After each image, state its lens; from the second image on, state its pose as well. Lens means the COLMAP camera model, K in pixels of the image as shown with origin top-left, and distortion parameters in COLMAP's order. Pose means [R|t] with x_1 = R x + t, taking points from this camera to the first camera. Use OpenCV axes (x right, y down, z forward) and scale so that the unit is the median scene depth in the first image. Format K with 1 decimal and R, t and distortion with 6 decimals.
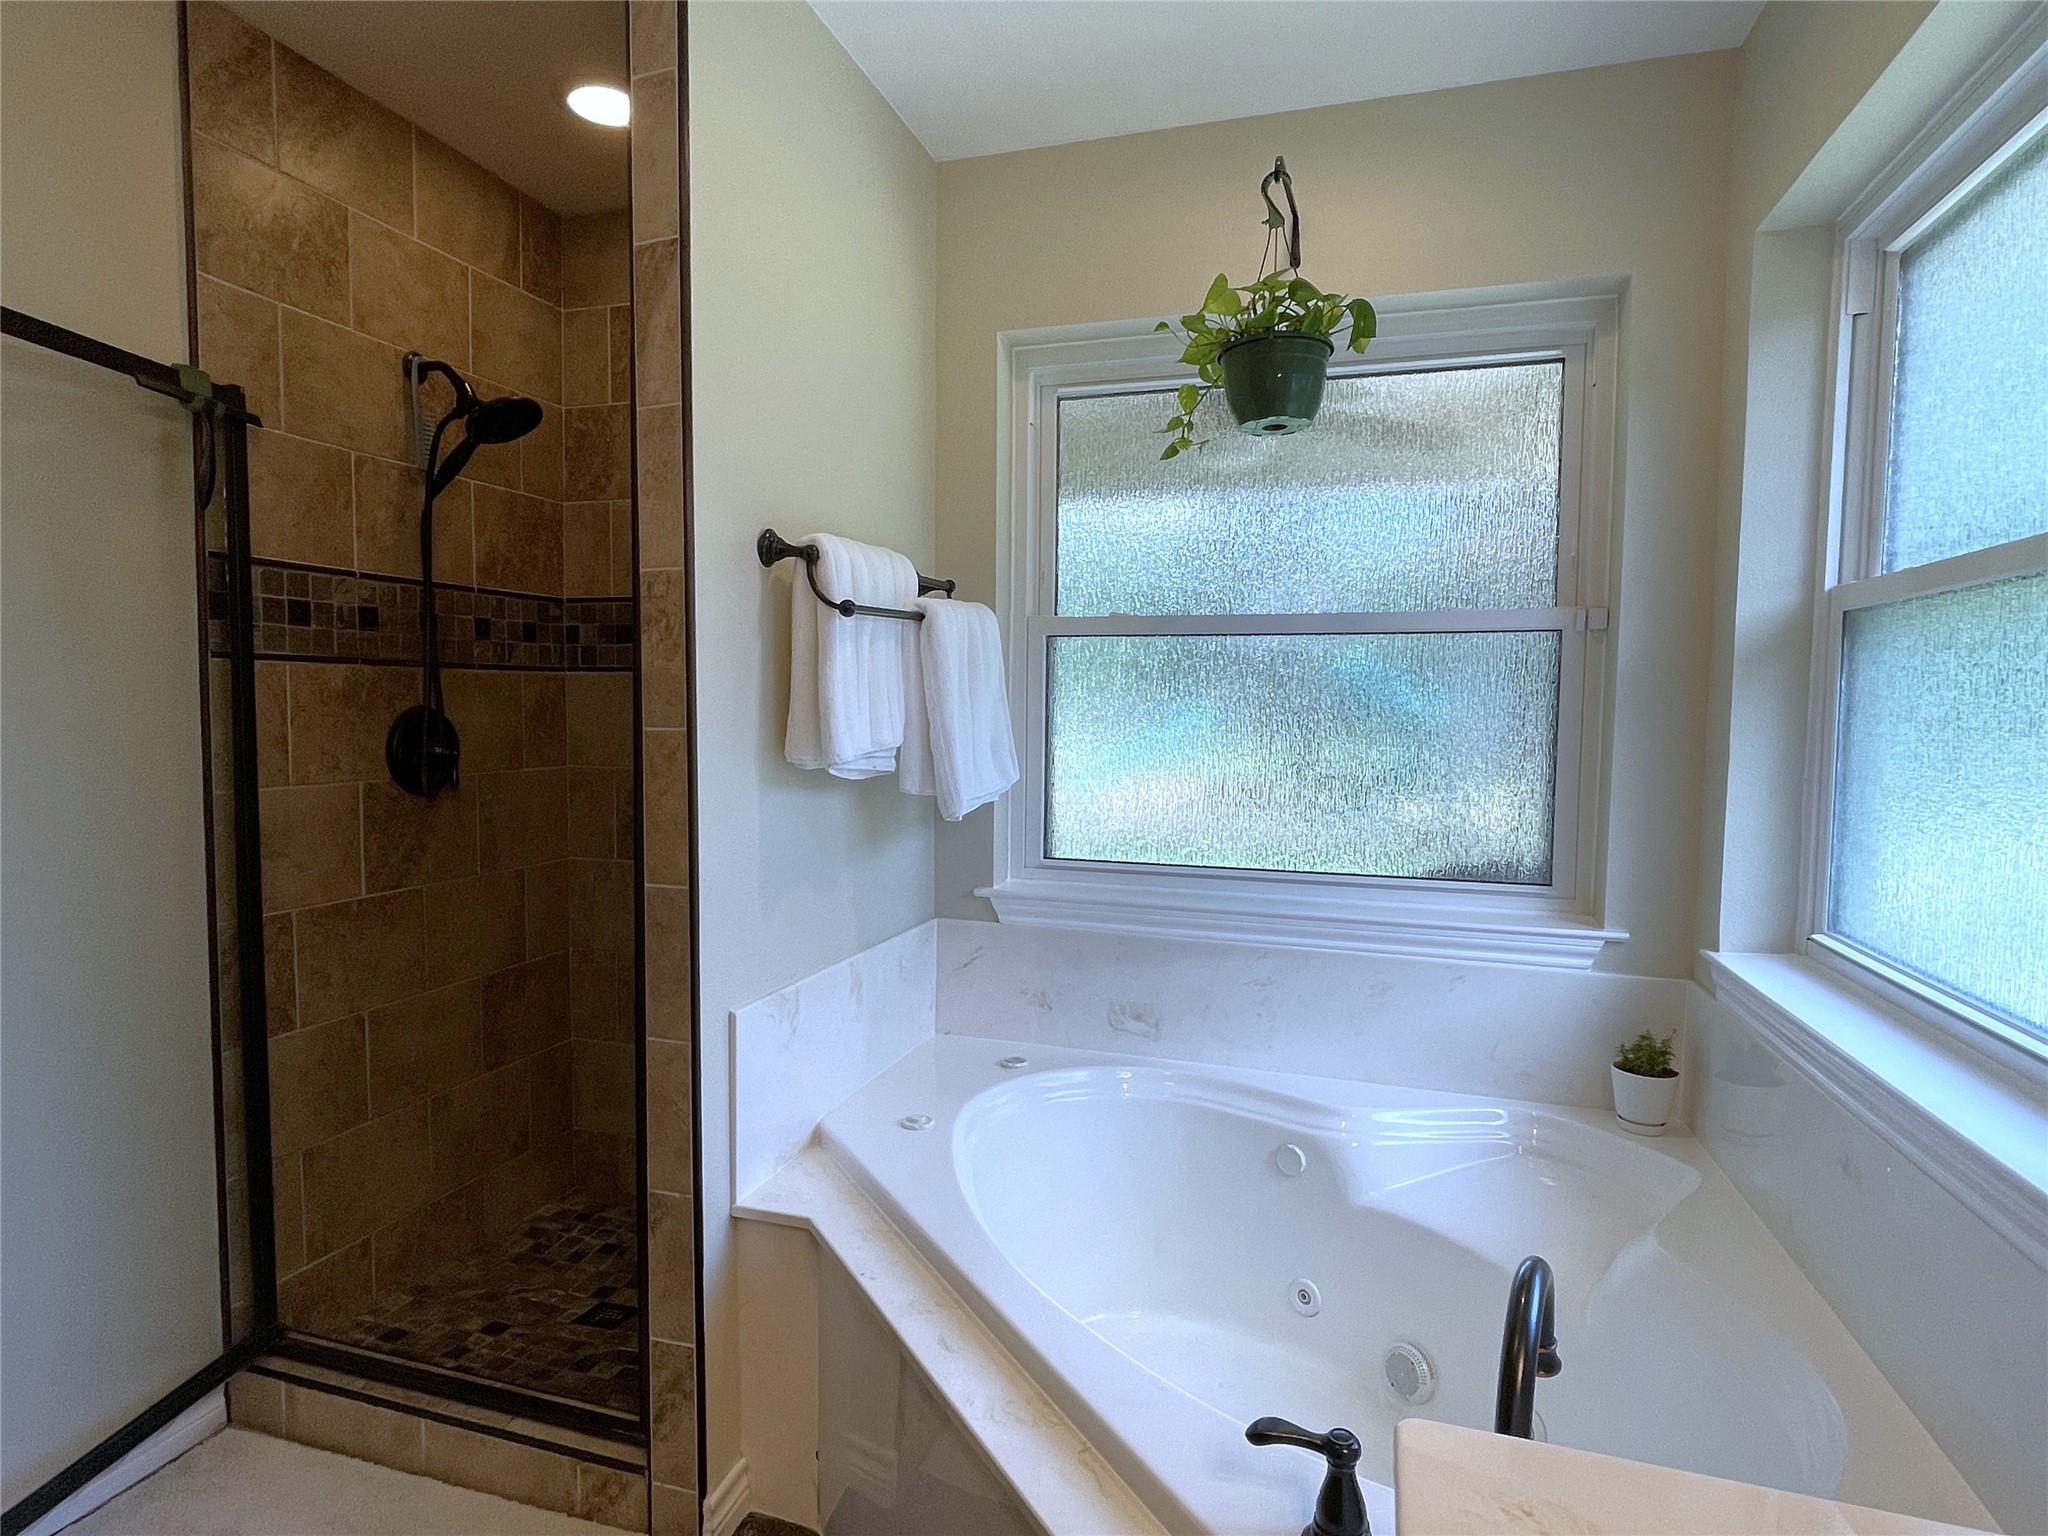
lens RADIAL K [[1117.9, 0, 1019.6], [0, 1117.9, 777.5], [0, 0, 1]] dist [-0.003798, -0.004886]
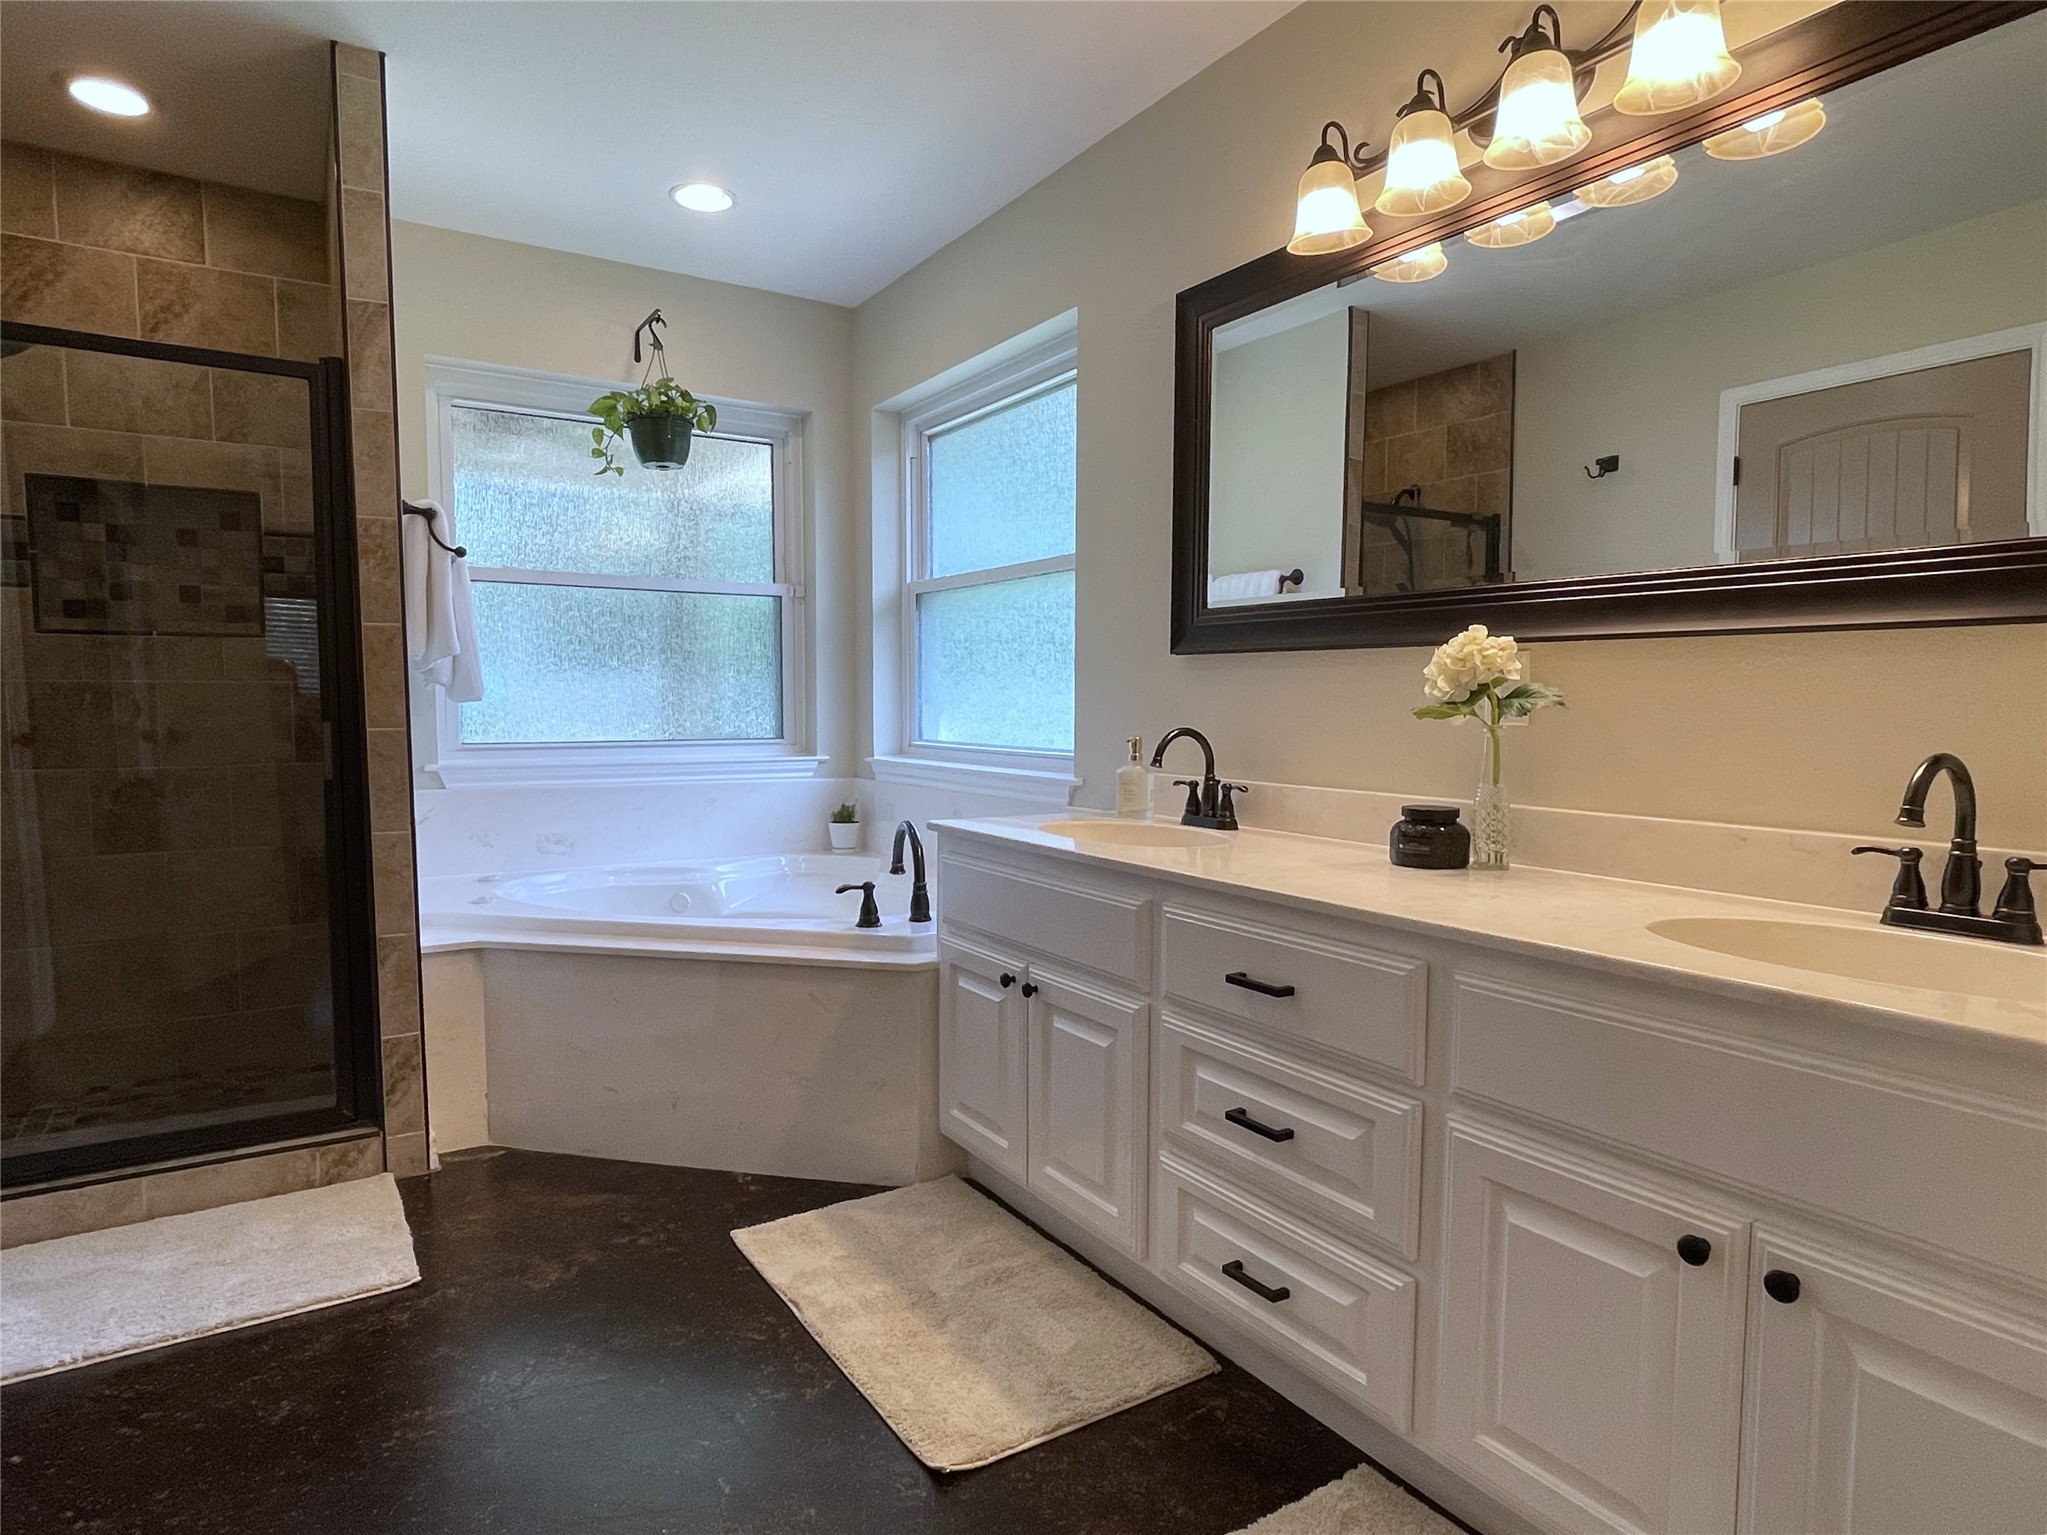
lens RADIAL K [[1117.3, 0, 1024.1], [0, 1117.3, 785.7], [0, 0, 1]] dist [-0.003798, -0.004886]
pose [[0.633350, -0.072672, 0.770445, -0.845818], [0.053535, 0.997310, 0.050061, 0.130130], [-0.772011, 0.009540, 0.635537, -0.561294]]
